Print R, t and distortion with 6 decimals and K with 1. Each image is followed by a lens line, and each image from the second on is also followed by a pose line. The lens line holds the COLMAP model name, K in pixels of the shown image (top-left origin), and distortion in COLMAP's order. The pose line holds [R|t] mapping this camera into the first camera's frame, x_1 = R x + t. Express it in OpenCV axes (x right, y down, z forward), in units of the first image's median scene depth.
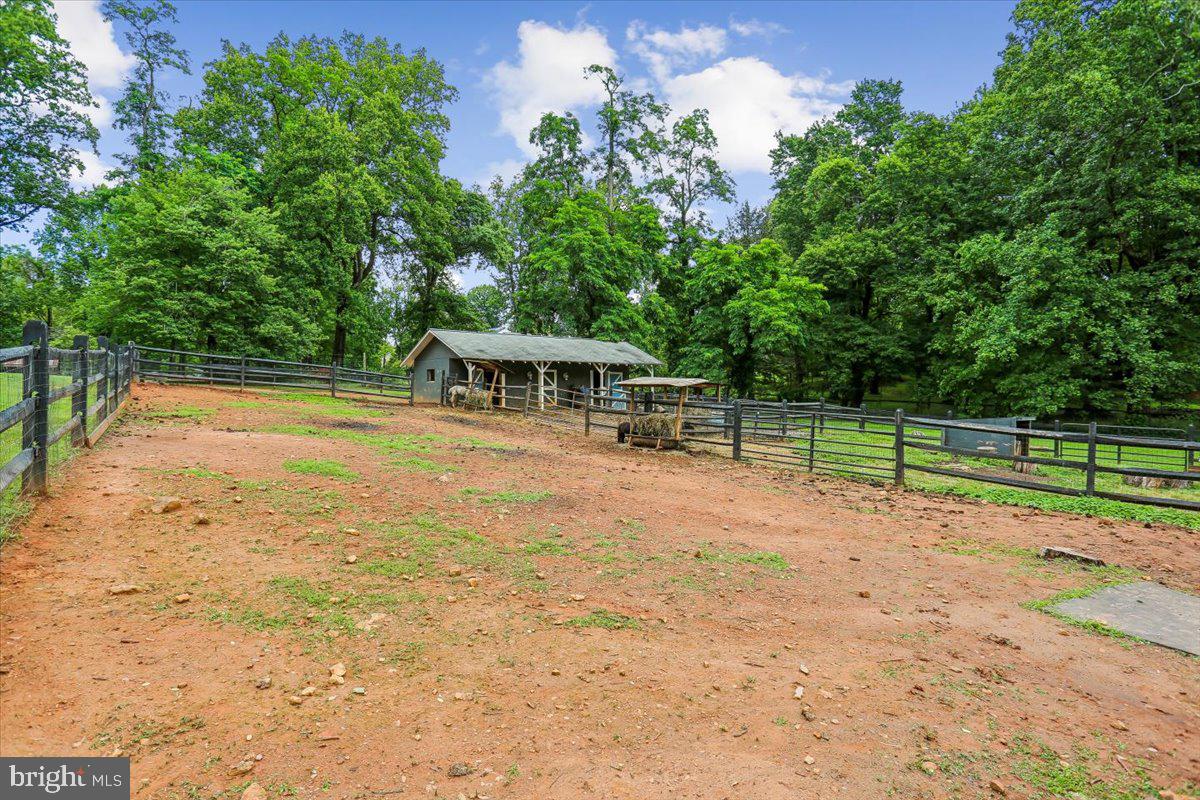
lens RADIAL K [[580.2, 0, 595.0], [0, 580.2, 374.5], [0, 0, 1]] dist [-0.058301, 0.020503]
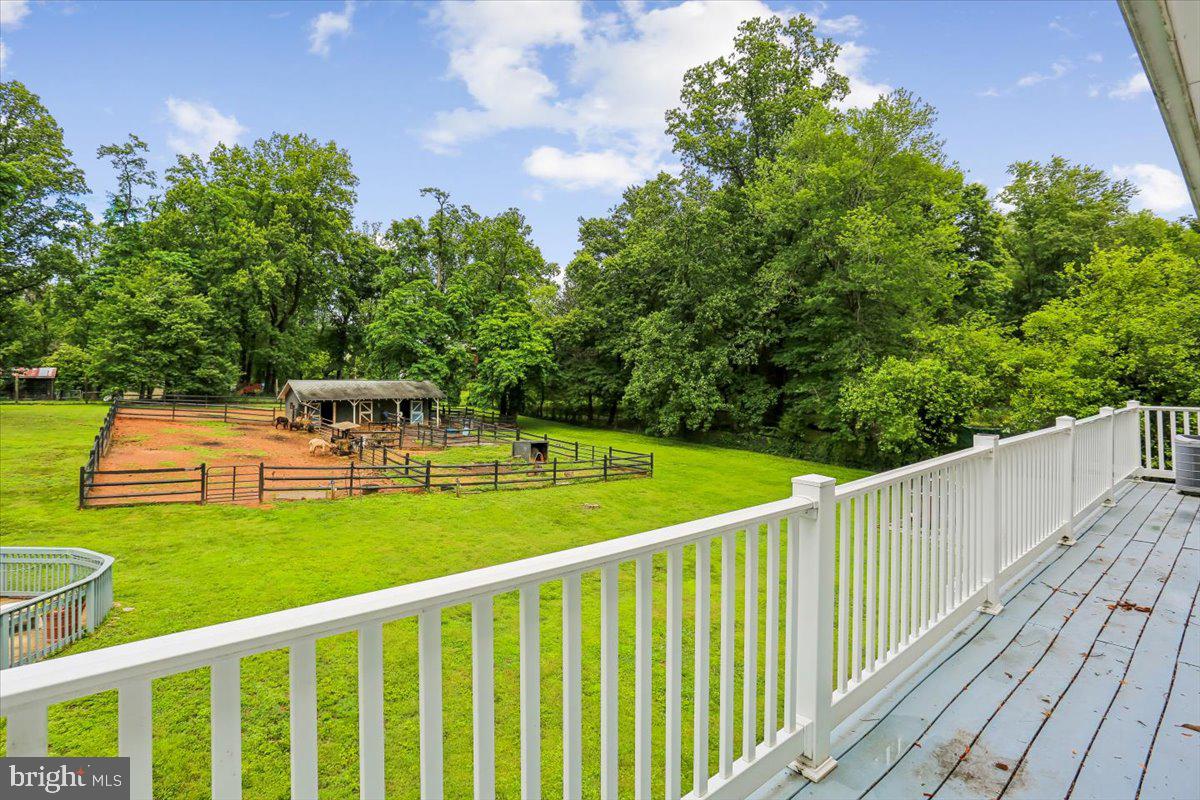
lens RADIAL K [[595.6, 0, 599.1], [0, 595.6, 354.7], [0, 0, 1]] dist [-0.057616, 0.022084]
pose [[0.999920, 0.006162, 0.011039, 0.532081], [-0.006050, 0.999930, -0.010144, -0.121658], [-0.011101, 0.010077, 0.999888, -0.655700]]
